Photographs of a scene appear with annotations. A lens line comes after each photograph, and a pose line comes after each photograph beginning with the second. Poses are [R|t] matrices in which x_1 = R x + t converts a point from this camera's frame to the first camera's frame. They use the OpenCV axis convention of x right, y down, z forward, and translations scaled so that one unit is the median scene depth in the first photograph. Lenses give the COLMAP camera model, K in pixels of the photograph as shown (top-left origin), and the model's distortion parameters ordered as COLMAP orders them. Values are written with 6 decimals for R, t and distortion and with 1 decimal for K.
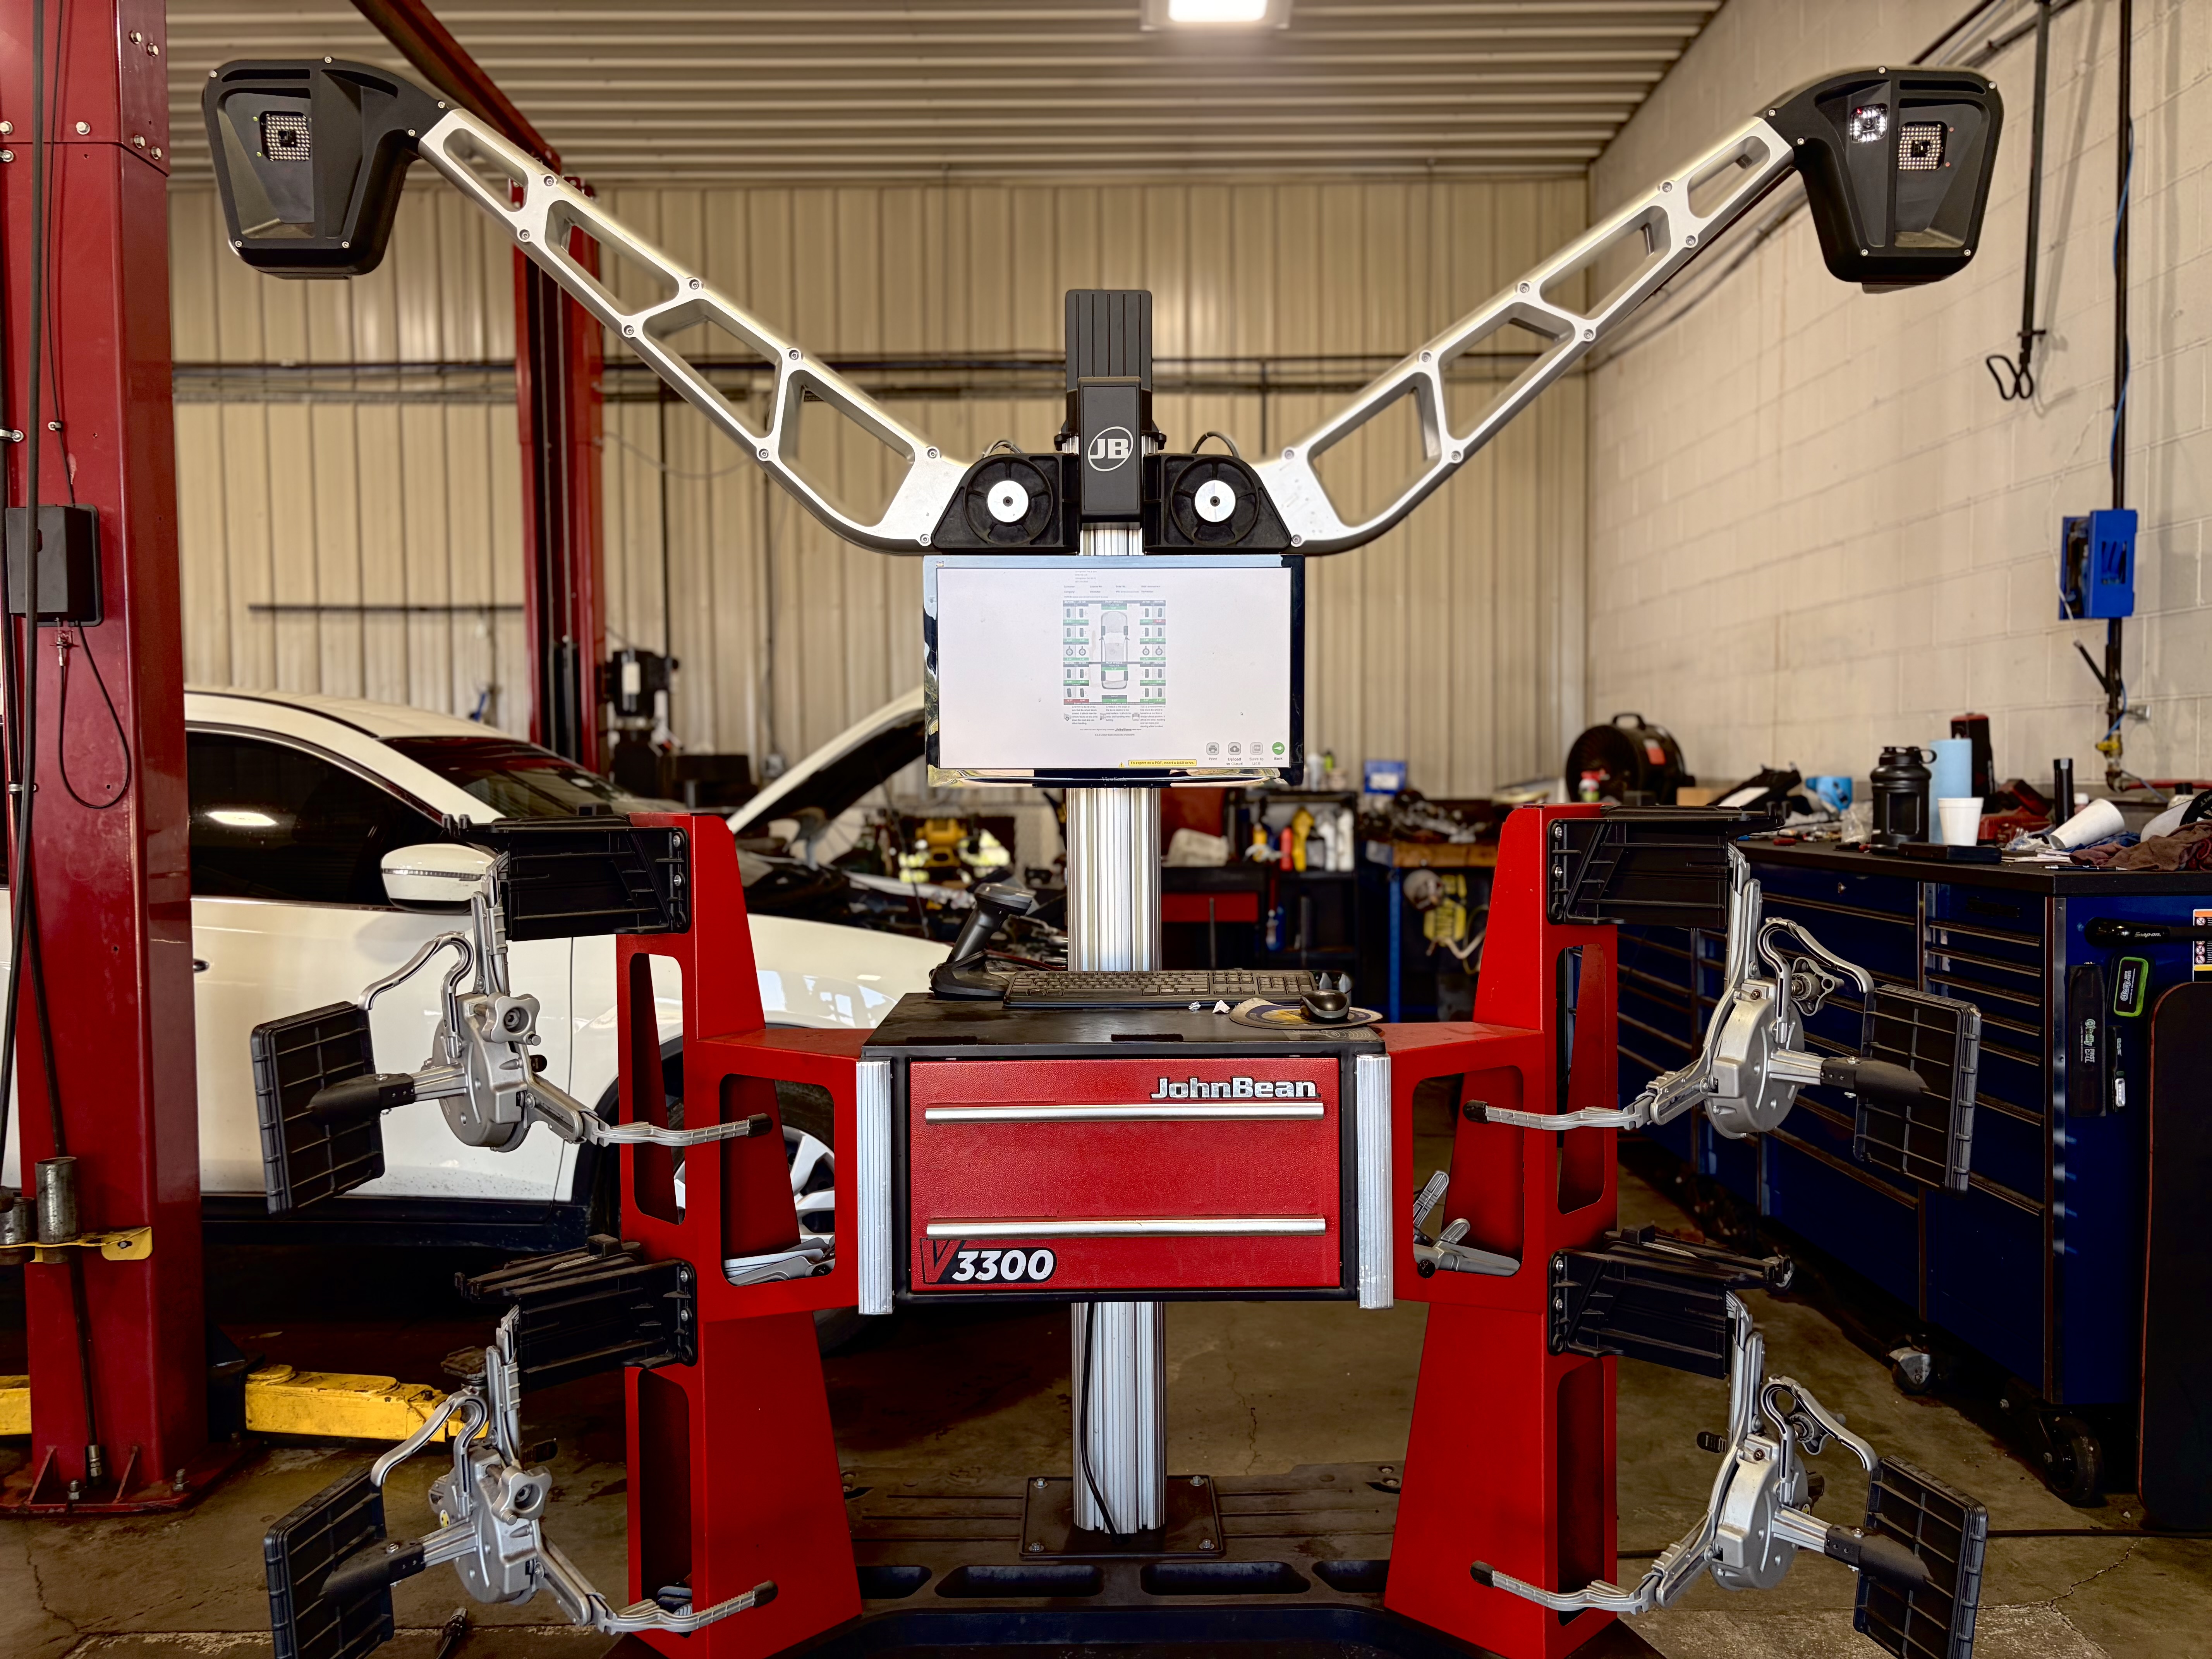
lens RADIAL K [[1689.2, 0, 1107.9], [0, 1689.2, 850.8], [0, 0, 1]] dist [0.006852, 0.002948]
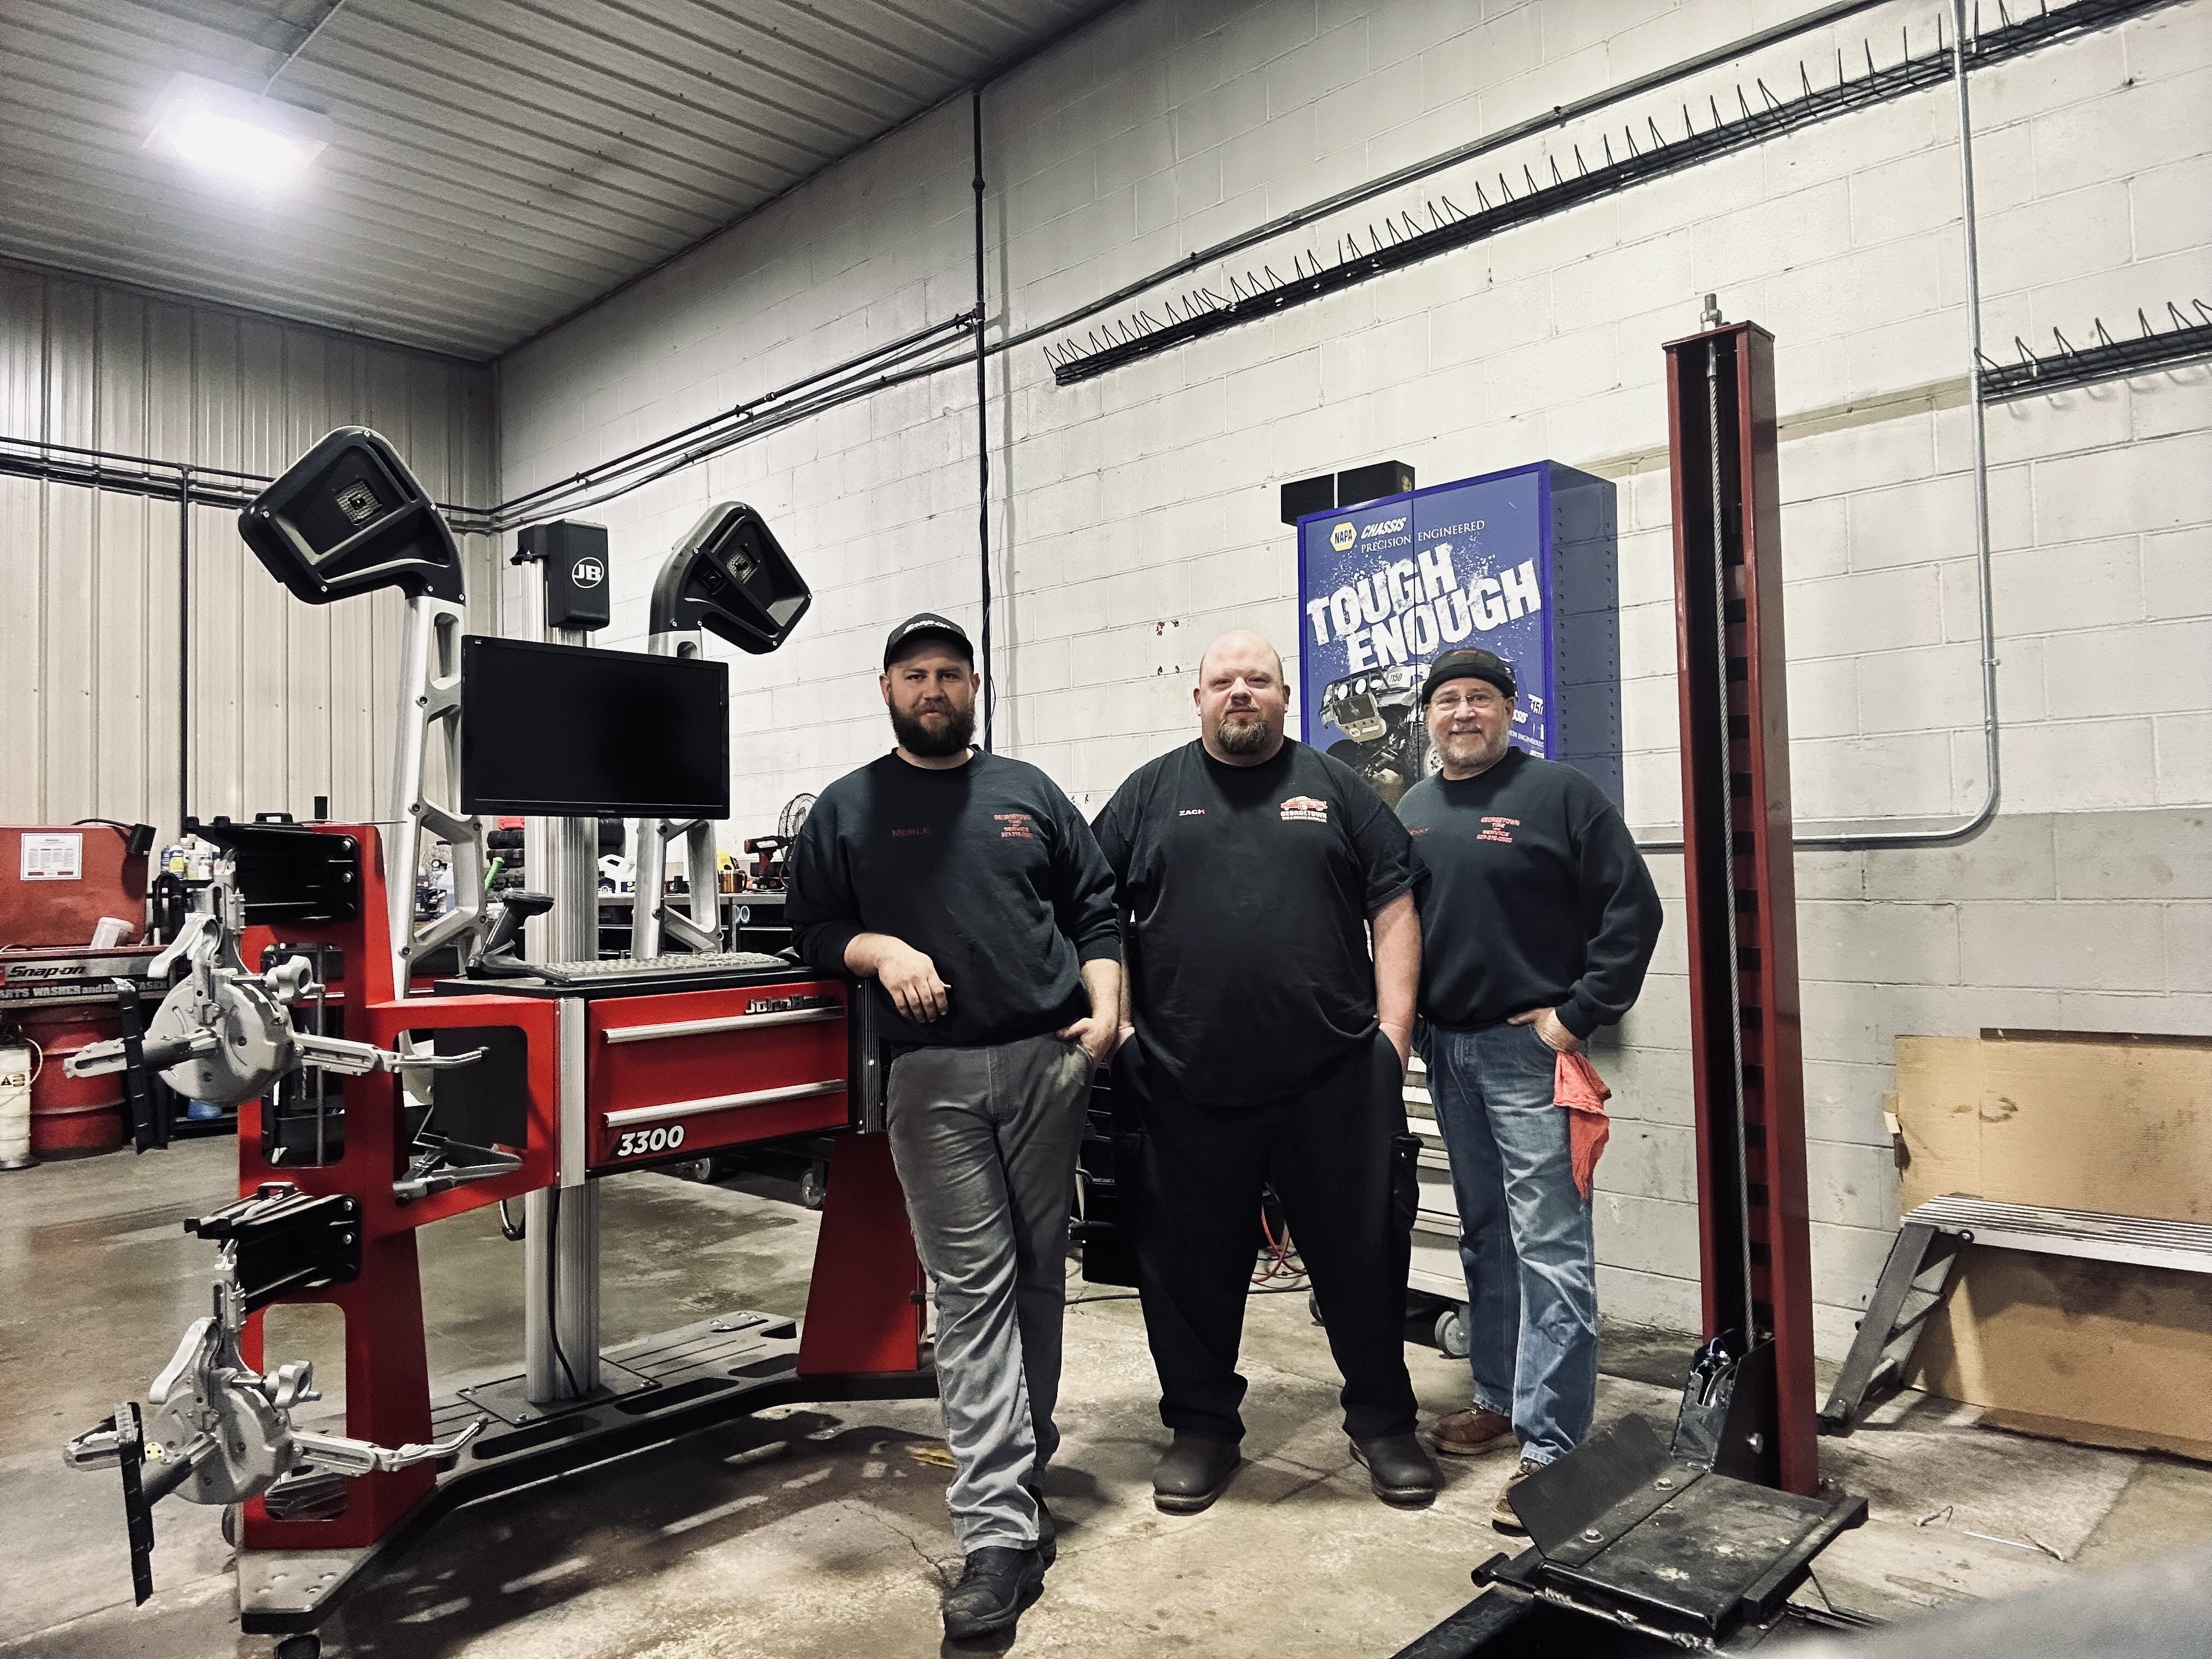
lens RADIAL K [[1530.5, 0, 1104.5], [0, 1530.5, 842.1], [0, 0, 1]] dist [0.015178, -0.009598]
pose [[0.698422, 0.017877, 0.715463, -0.719158], [0.040598, 0.997089, -0.064545, 0.094418], [-0.714534, 0.074126, 0.695663, -0.181875]]
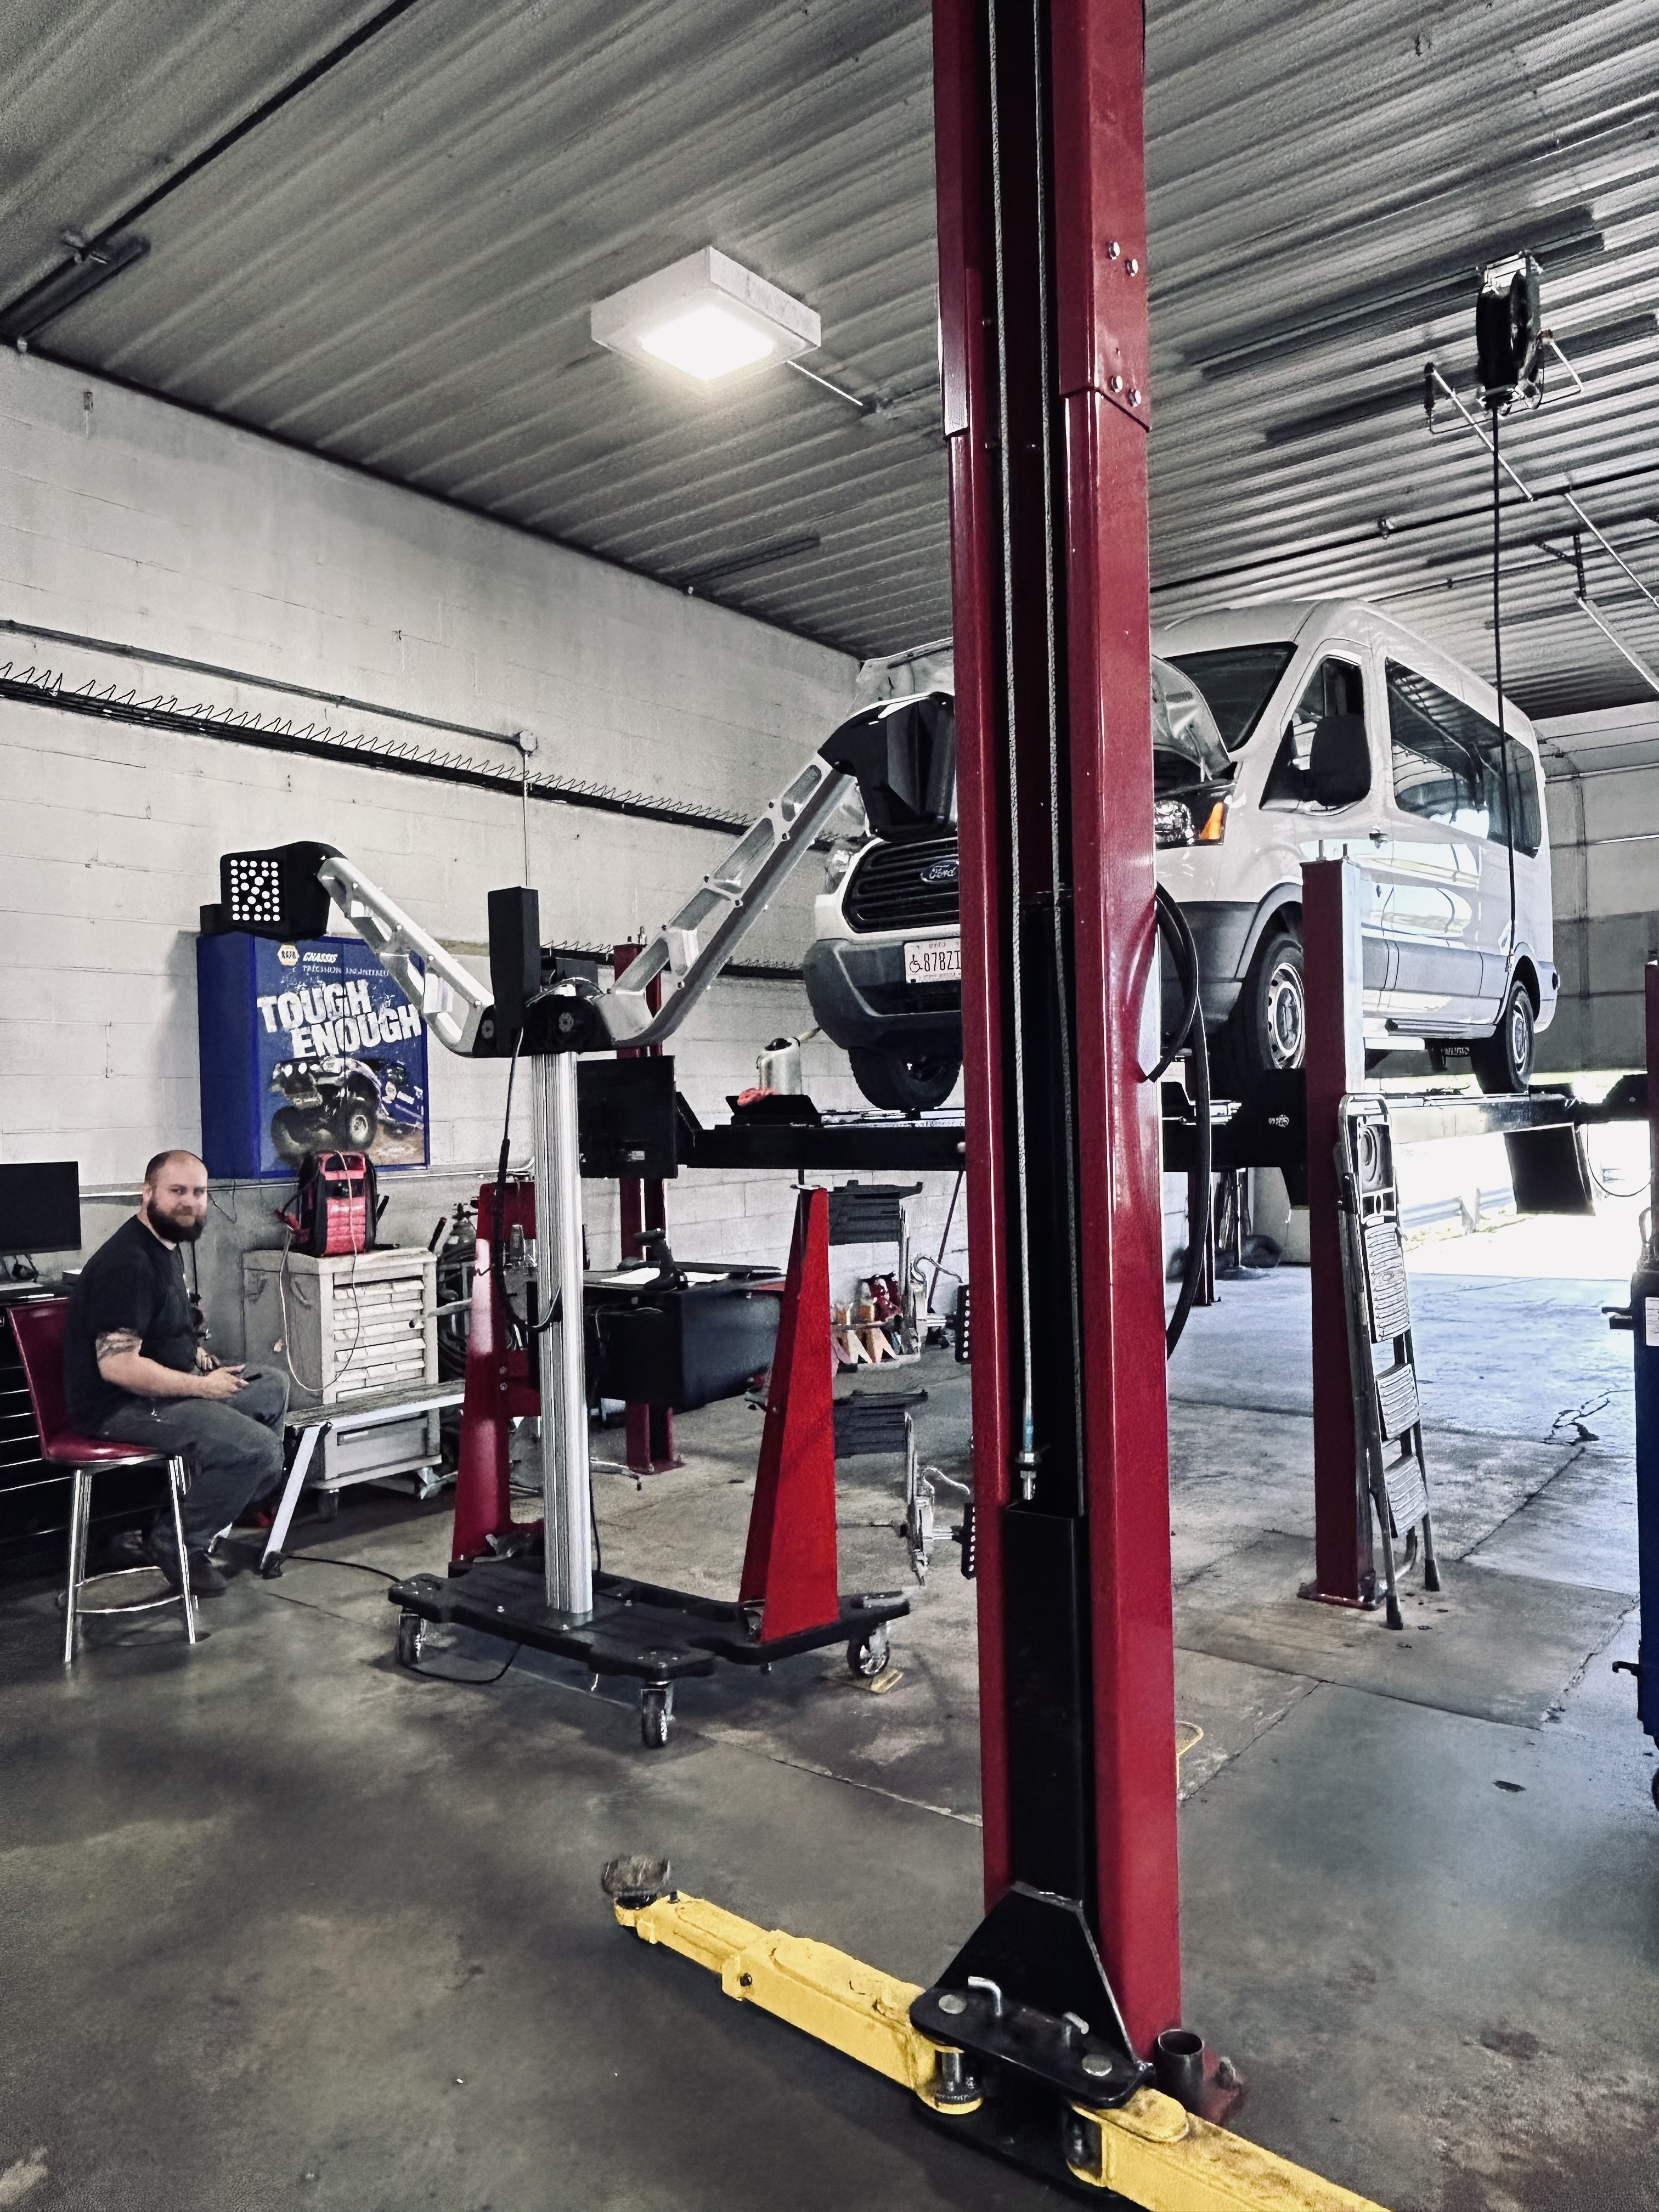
lens RADIAL K [[1530.5, 0, 835.7], [0, 1530.5, 1110.5], [0, 0, 1]] dist [0.015178, -0.009598]
pose [[-0.778397, 0.031172, 0.626998, -1.525898], [0.060049, 0.997884, 0.024937, -0.160422], [-0.624893, 0.057062, -0.778622, 2.514842]]
